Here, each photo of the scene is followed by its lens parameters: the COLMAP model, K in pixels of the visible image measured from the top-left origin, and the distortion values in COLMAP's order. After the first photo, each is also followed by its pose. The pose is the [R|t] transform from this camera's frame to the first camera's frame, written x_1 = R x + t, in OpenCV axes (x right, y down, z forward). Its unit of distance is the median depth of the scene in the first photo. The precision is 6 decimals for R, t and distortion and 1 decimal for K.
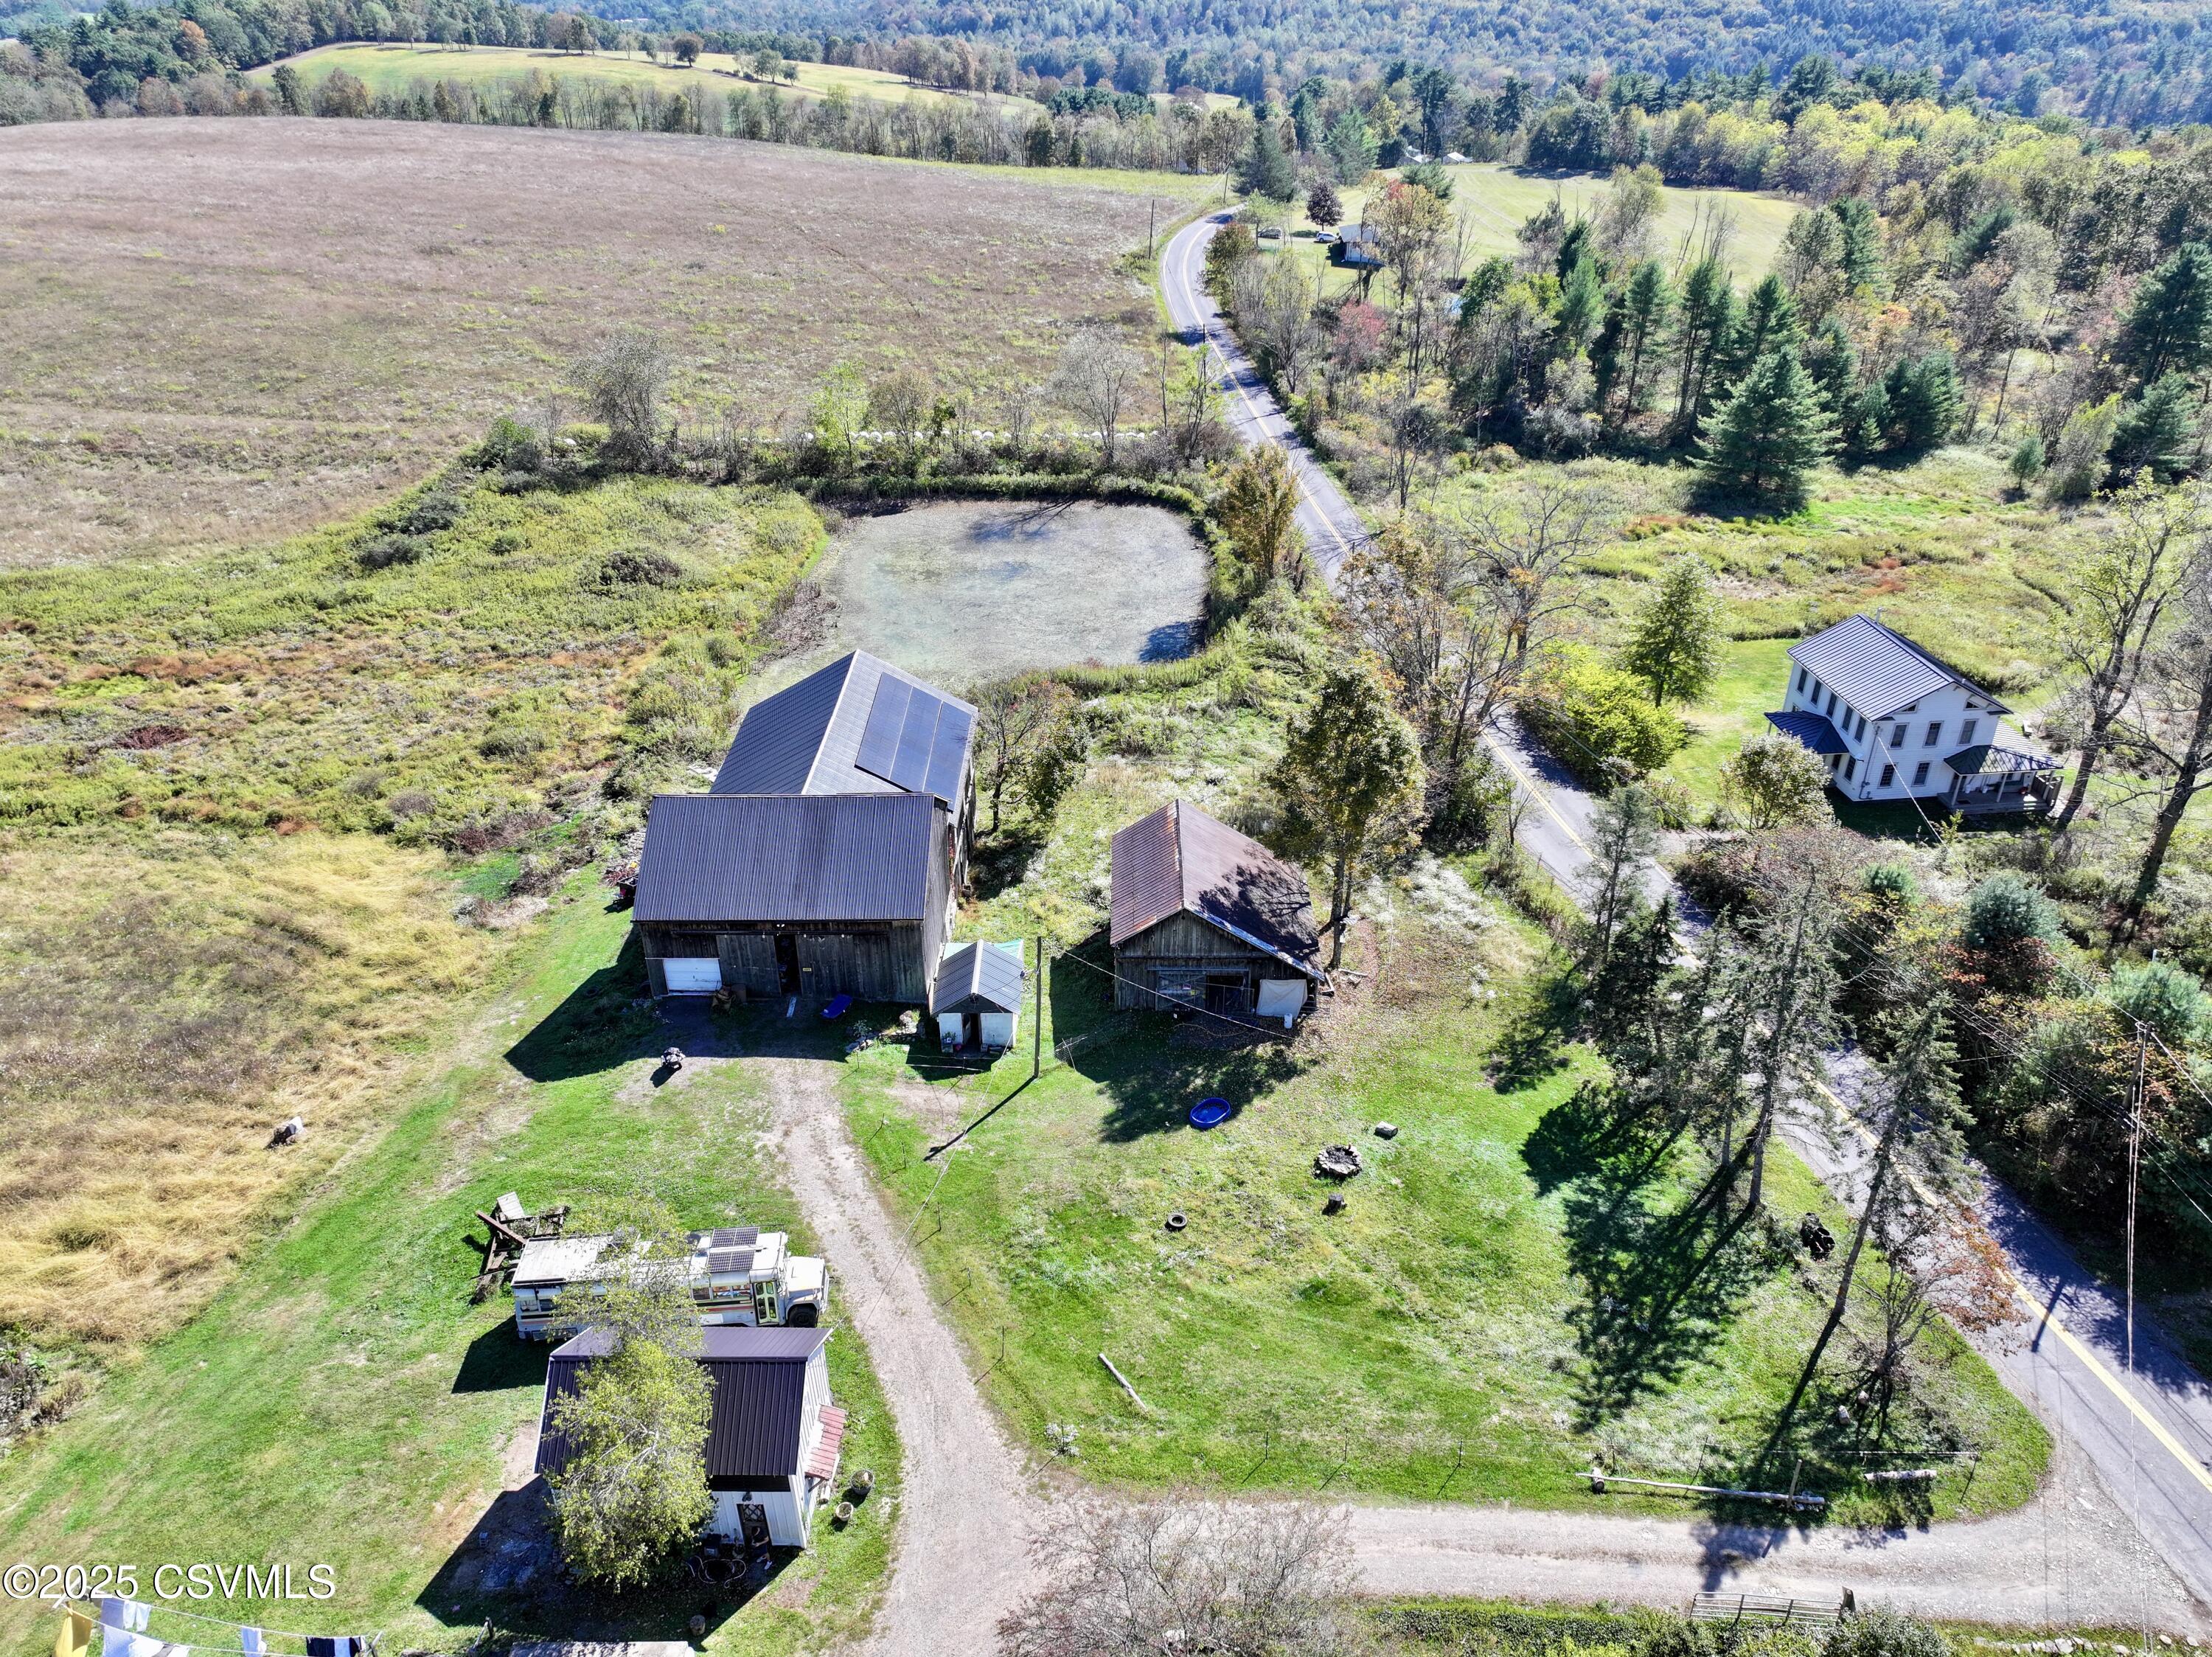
lens RADIAL K [[1551.7, 0, 1115.9], [0, 1551.7, 825.9], [0, 0, 1]] dist [-0.004369, 0.022218]
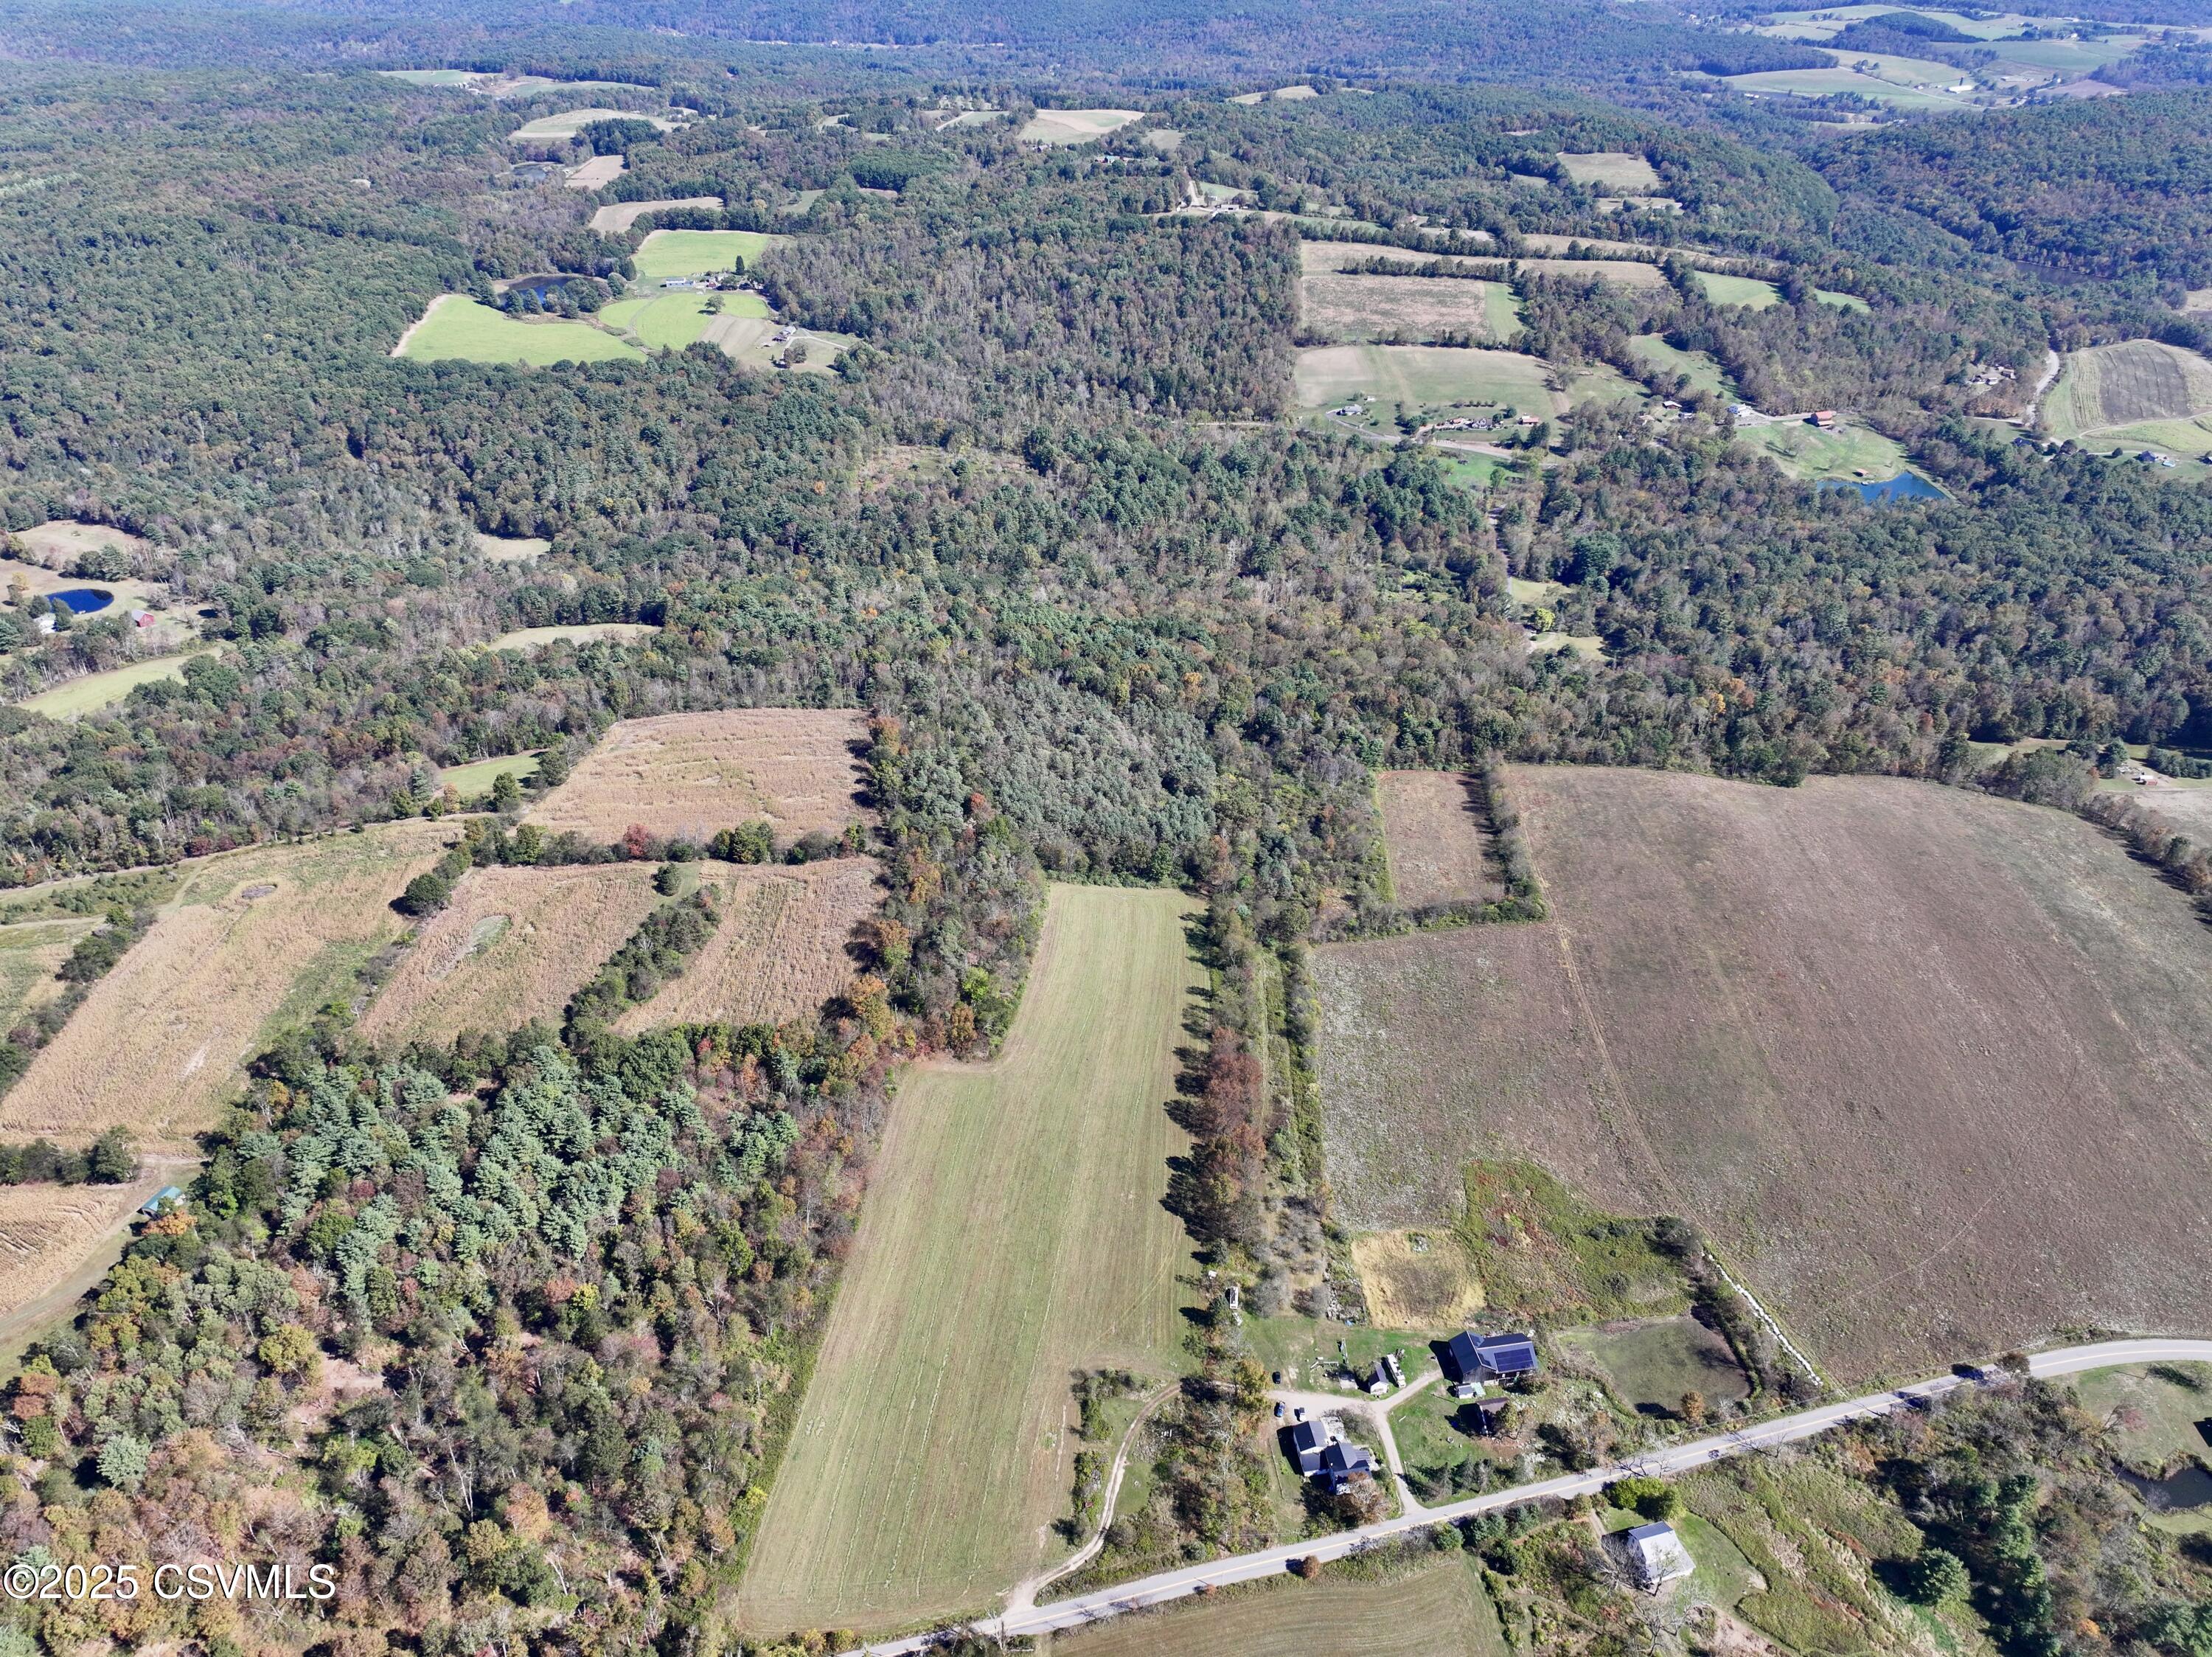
lens RADIAL K [[1551.7, 0, 1108.4], [0, 1551.7, 830.0], [0, 0, 1]] dist [-0.004369, 0.022218]
pose [[0.163876, 0.523737, -0.835969, 5.247062], [-0.485868, 0.780364, 0.393656, -4.817825], [0.858532, 0.341660, 0.382350, -4.850053]]
